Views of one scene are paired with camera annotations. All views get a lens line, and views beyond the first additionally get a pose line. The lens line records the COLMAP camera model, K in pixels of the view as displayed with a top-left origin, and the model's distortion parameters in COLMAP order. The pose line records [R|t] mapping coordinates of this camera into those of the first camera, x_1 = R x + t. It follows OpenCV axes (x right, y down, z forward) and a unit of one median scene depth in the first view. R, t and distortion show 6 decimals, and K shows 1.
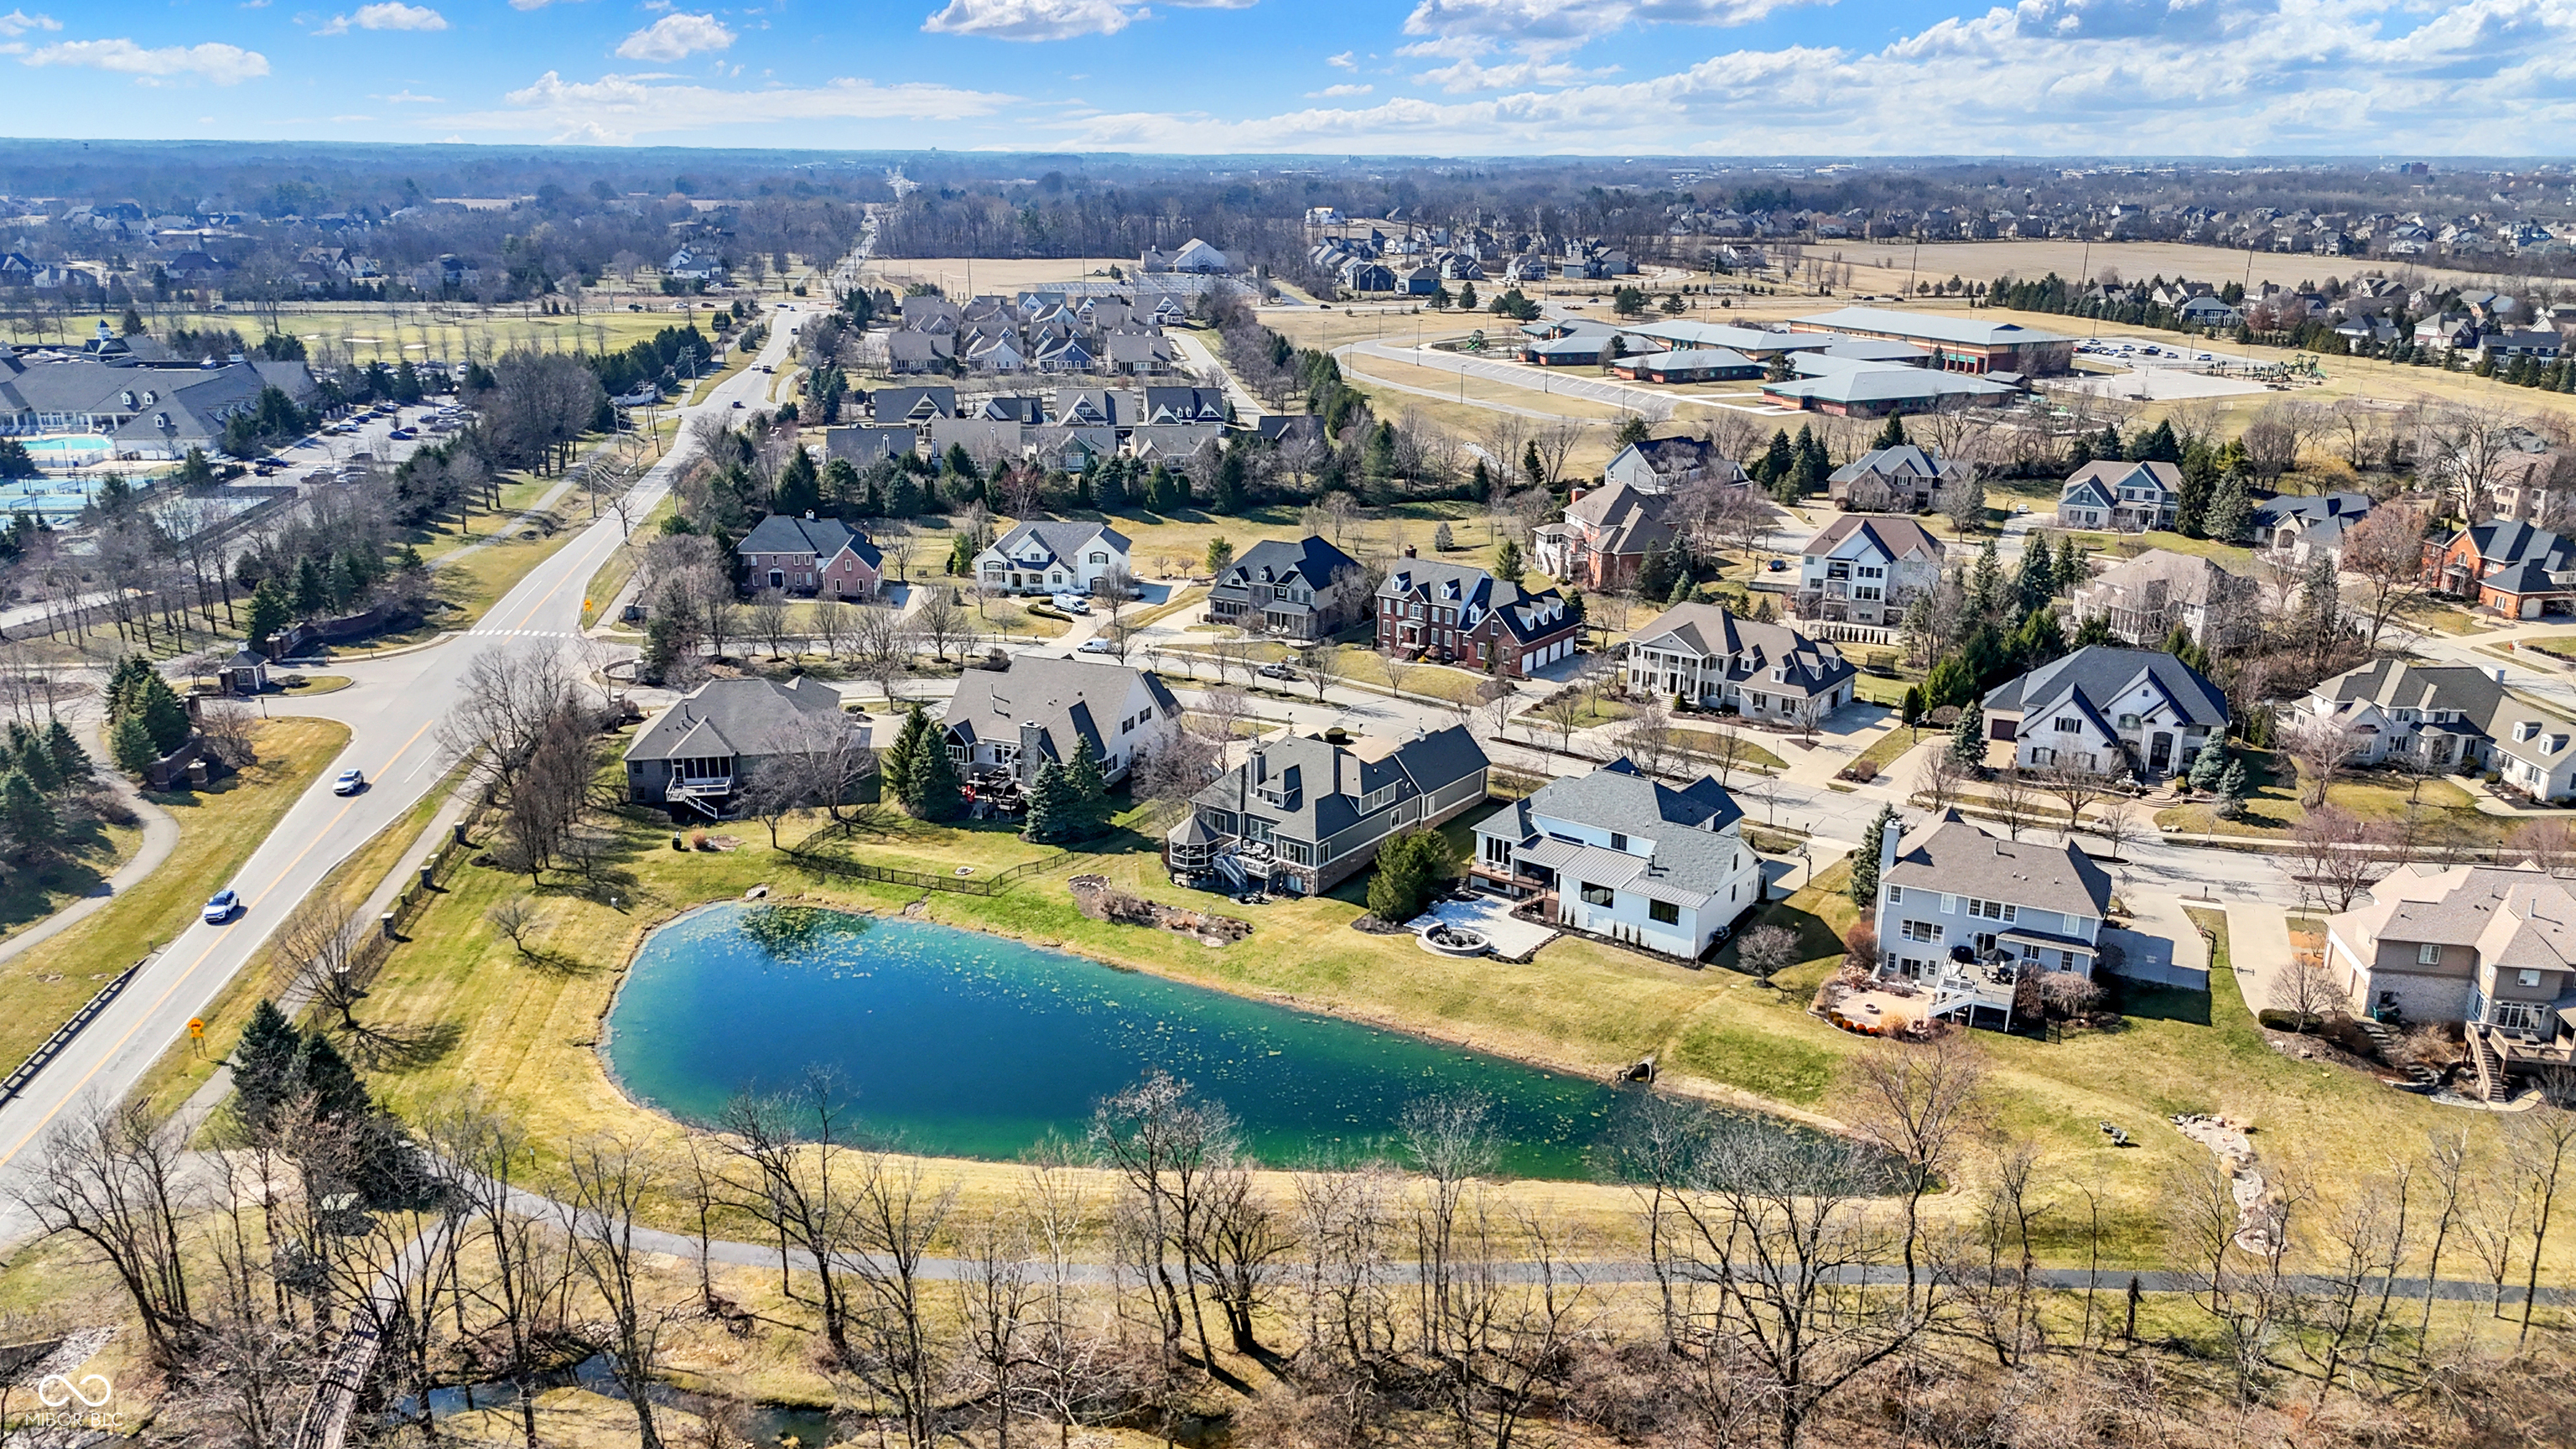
lens RADIAL K [[1891.3, 0, 1288.0], [0, 1891.3, 724.5], [0, 0, 1]] dist [0.084763, -0.082533]
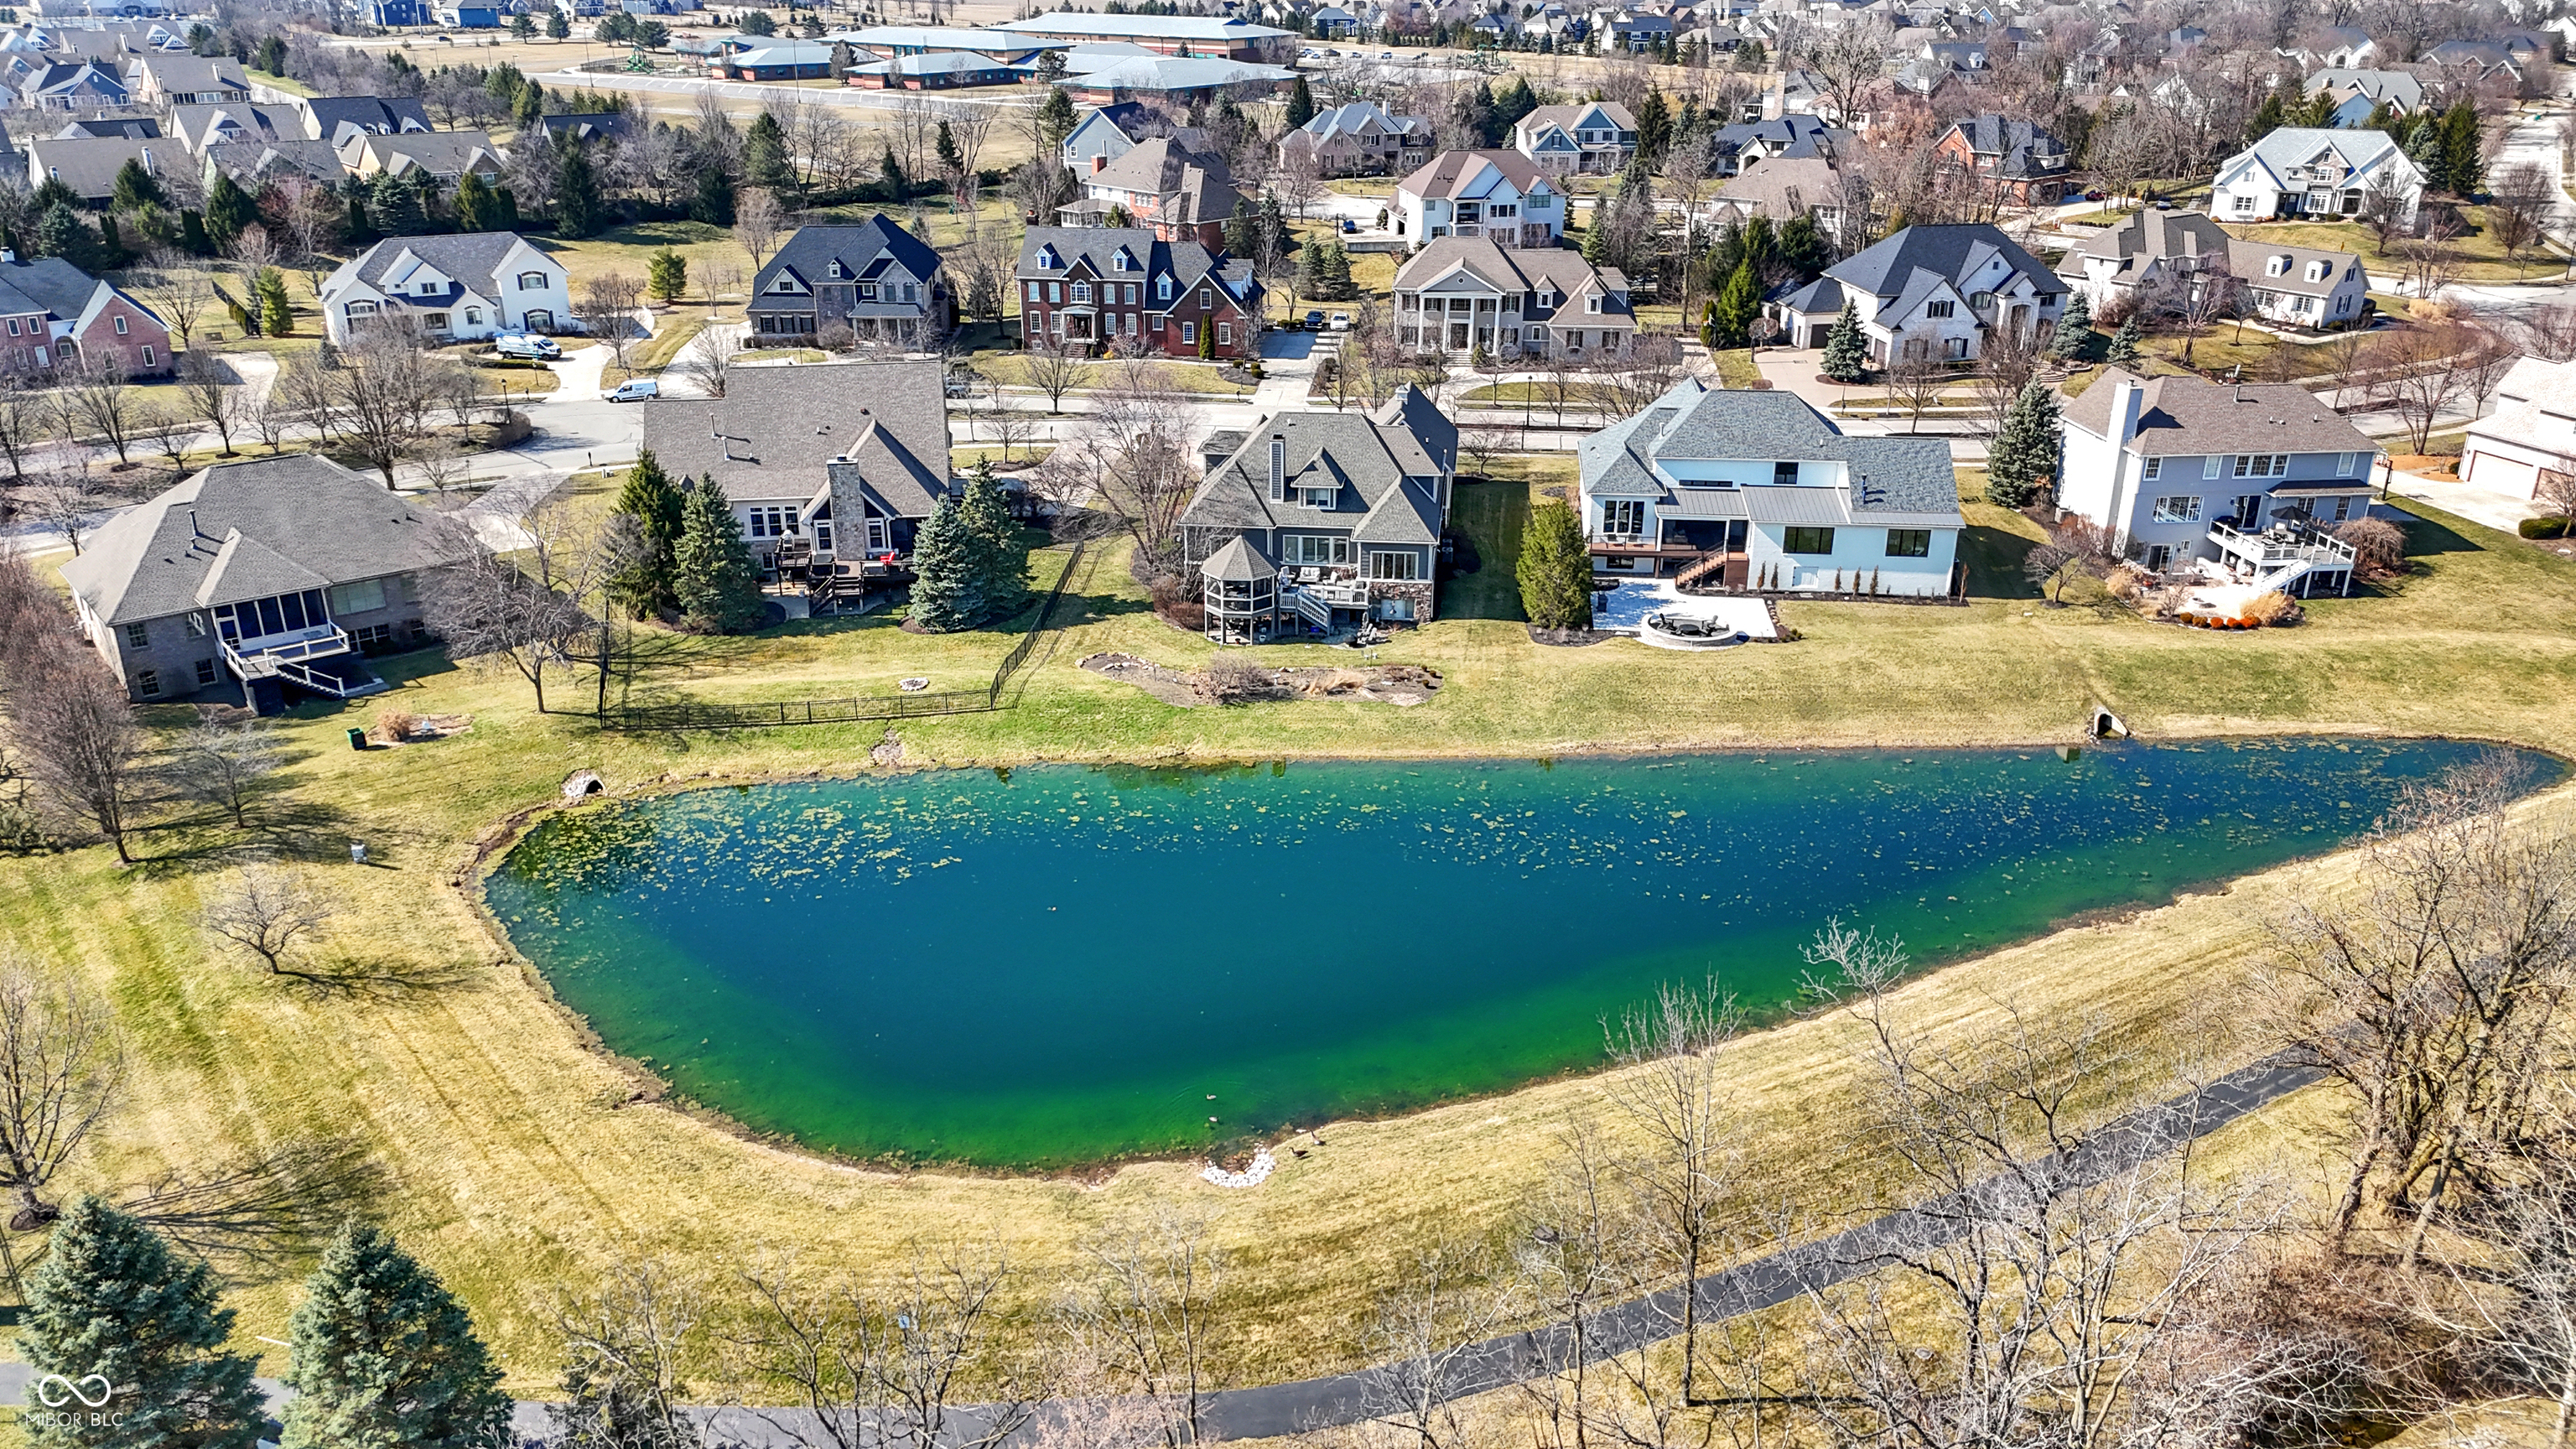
lens RADIAL K [[1880.4, 0, 1289.3], [0, 1880.4, 748.3], [0, 0, 1]] dist [0.073505, -0.069753]
pose [[0.857847, -0.205417, 0.471064, -0.256218], [0.150758, 0.976900, 0.151455, 0.016507], [-0.491294, -0.058909, 0.868999, 0.289589]]
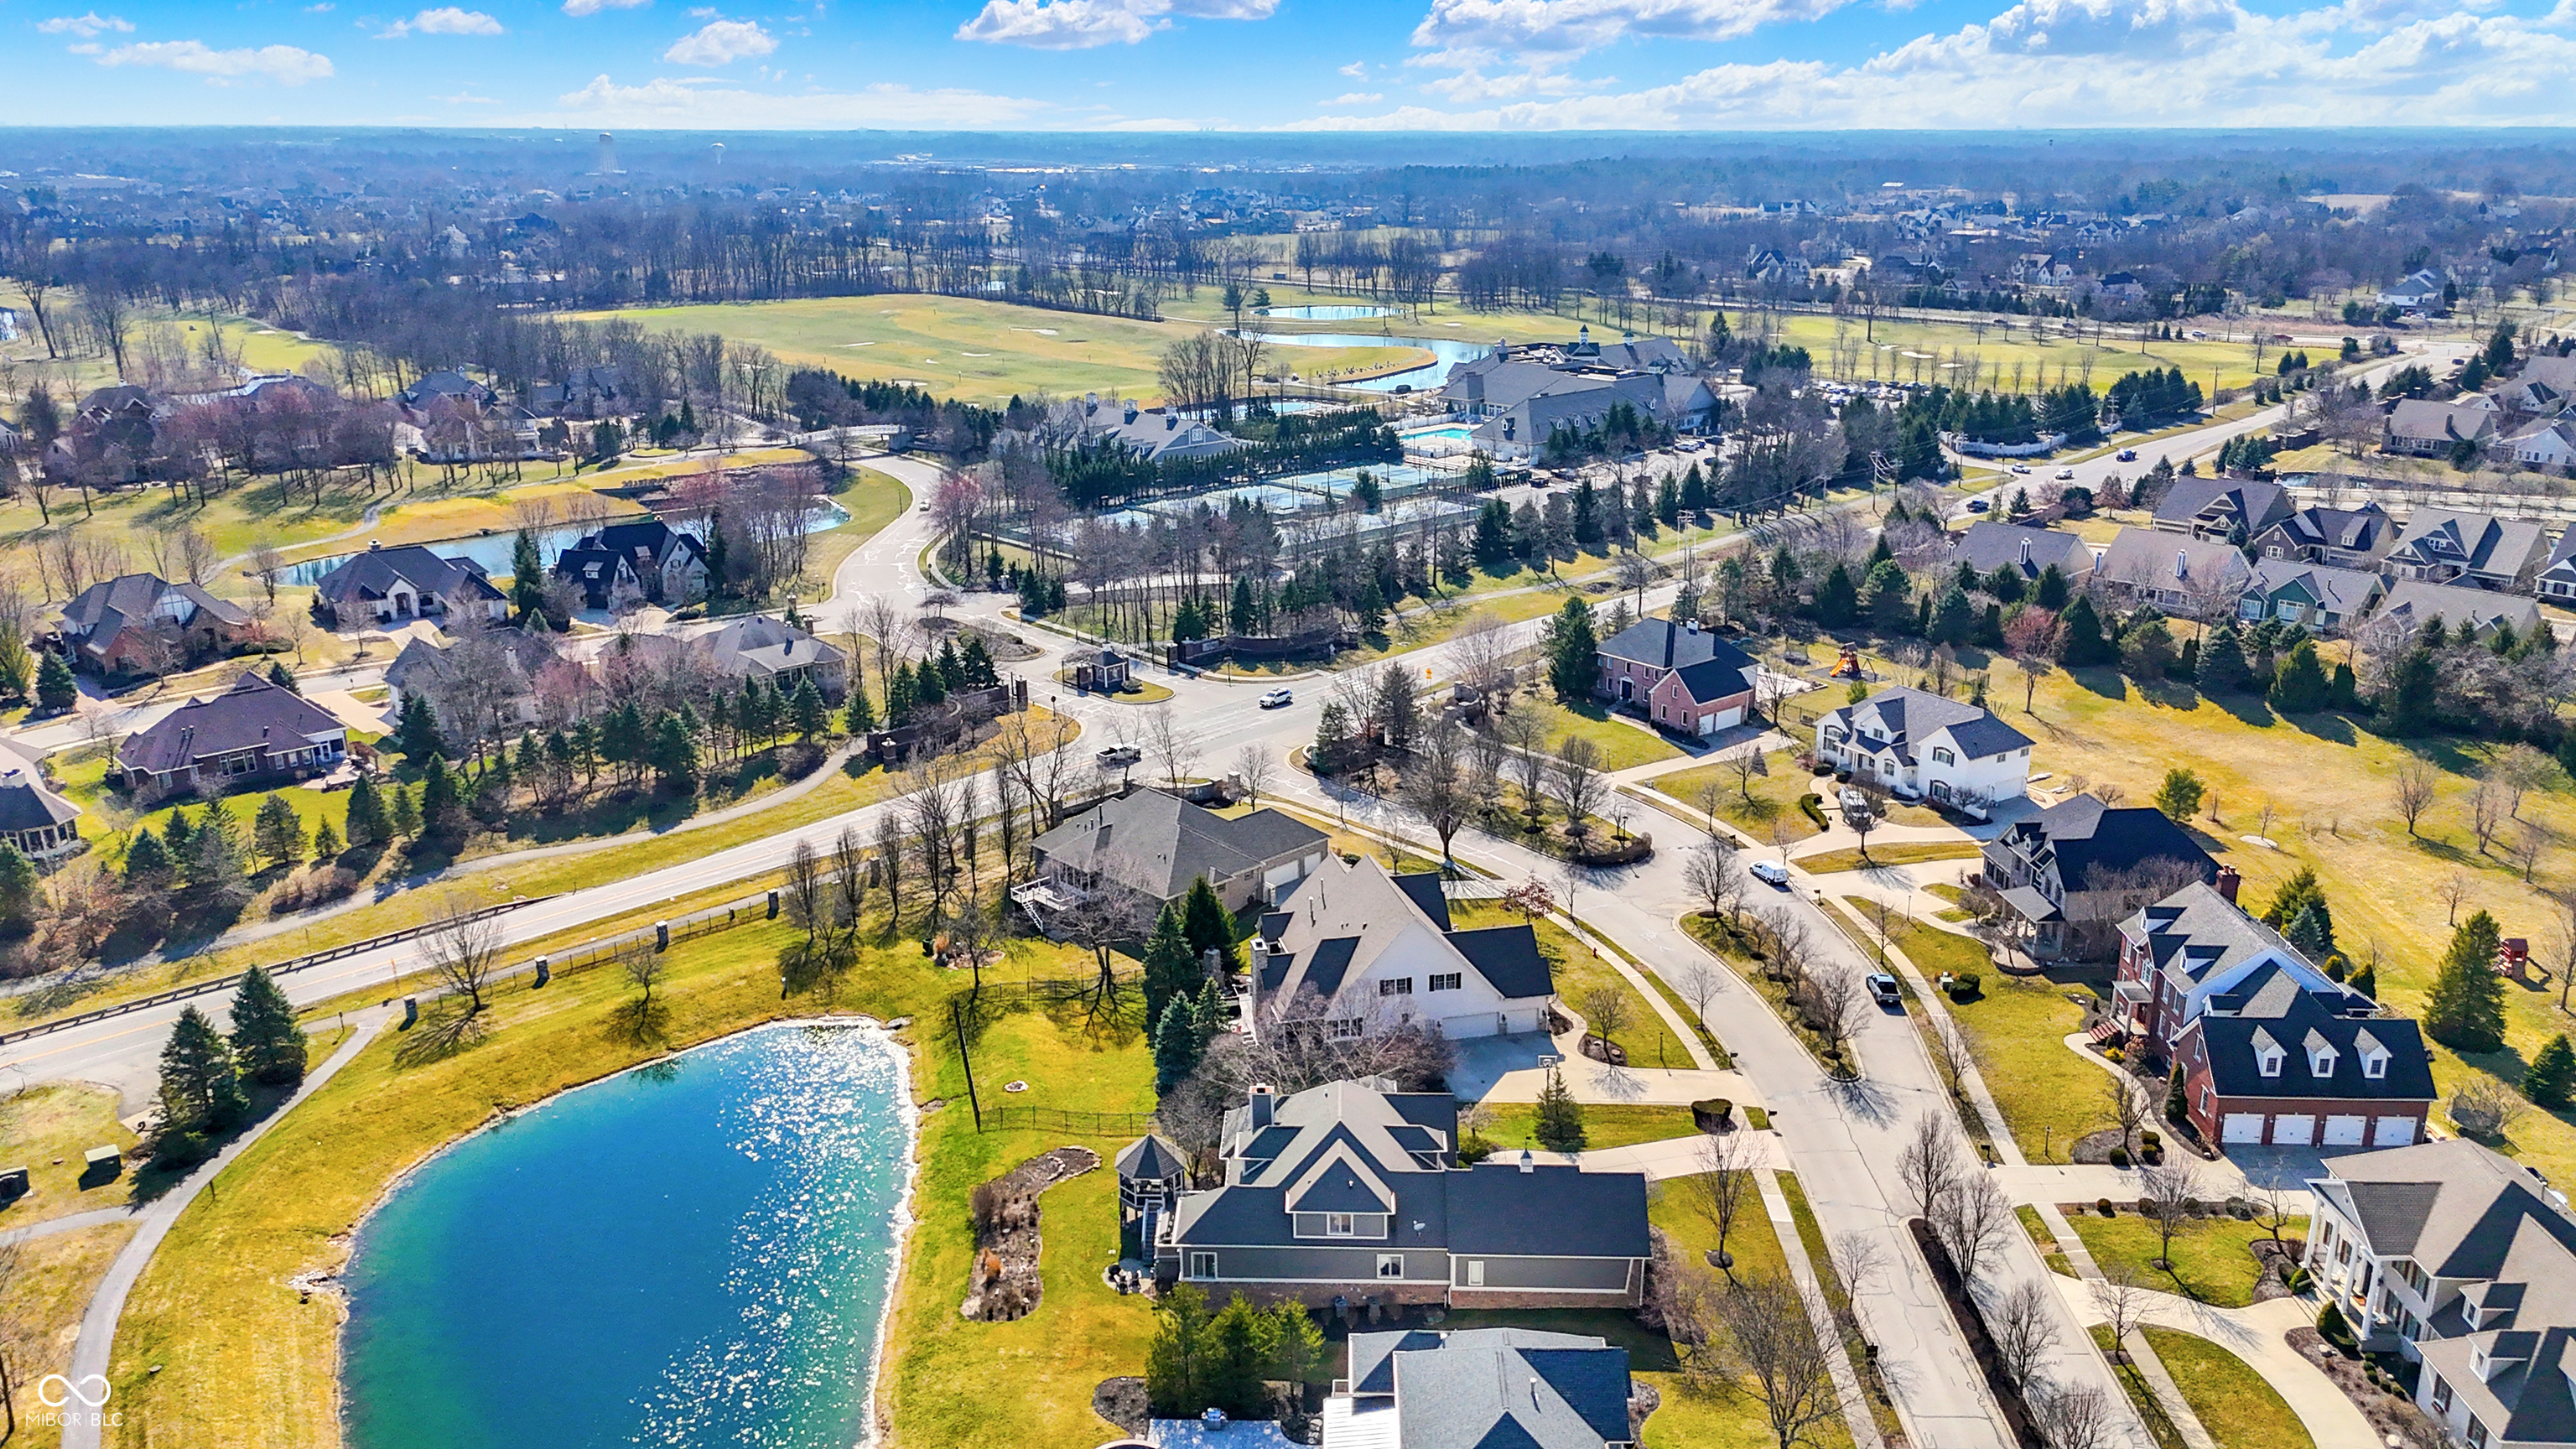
lens RADIAL K [[1880.4, 0, 1289.3], [0, 1880.4, 748.3], [0, 0, 1]] dist [0.073505, -0.069753]
pose [[0.577657, 0.248867, -0.777417, 0.370172], [-0.233168, 0.963016, 0.135027, -0.149716], [0.782269, 0.103270, 0.614321, 0.398878]]
